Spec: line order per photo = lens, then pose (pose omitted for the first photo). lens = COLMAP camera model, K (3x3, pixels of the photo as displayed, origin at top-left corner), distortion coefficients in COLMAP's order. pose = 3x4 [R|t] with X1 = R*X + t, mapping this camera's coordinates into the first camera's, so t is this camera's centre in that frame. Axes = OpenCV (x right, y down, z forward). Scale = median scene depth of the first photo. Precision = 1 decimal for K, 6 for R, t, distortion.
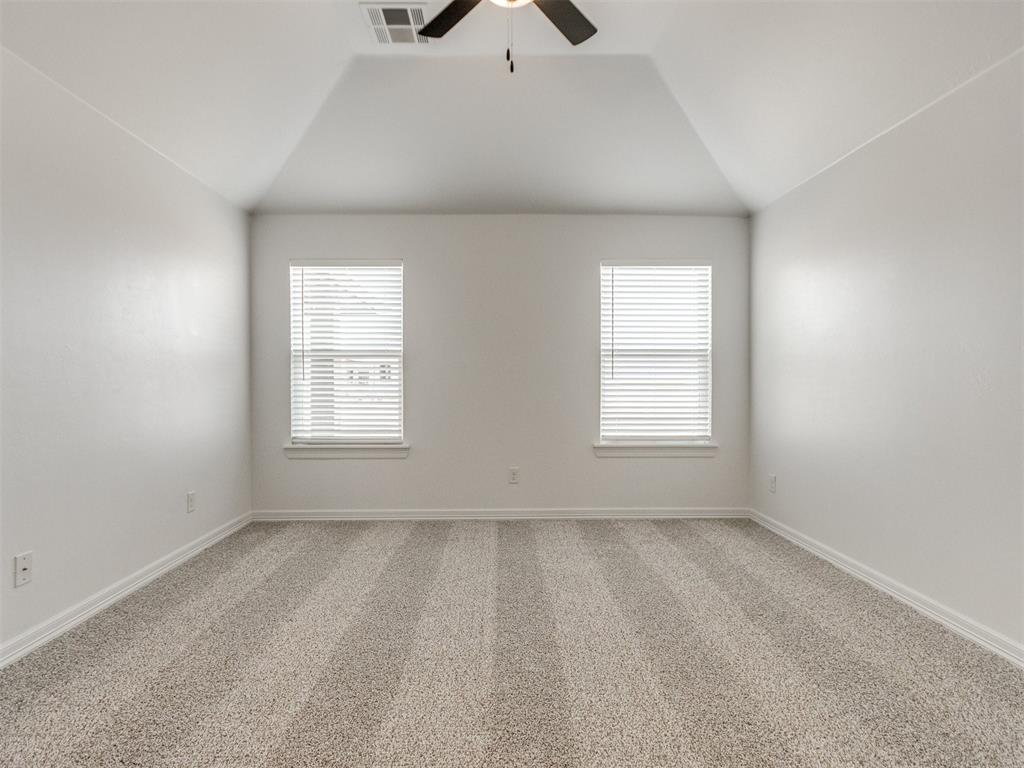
lens RADIAL K [[516.4, 0, 490.5], [0, 516.4, 380.5], [0, 0, 1]] dist [-0.009427, -0.000931]
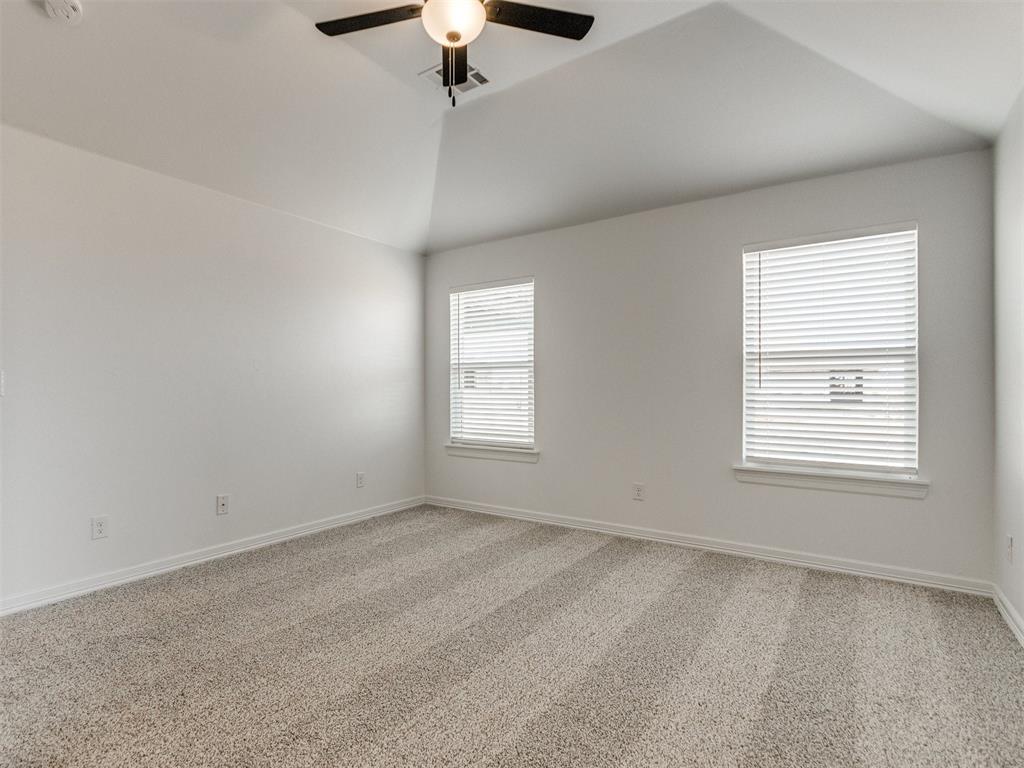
lens RADIAL K [[516.3, 0, 484.9], [0, 516.3, 382.7], [0, 0, 1]] dist [-0.009008, -0.001614]
pose [[0.810023, -0.005870, -0.586369, 0.370491], [-0.002870, 0.999898, -0.013974, 0.001180], [0.586392, 0.013002, 0.809923, 0.080880]]
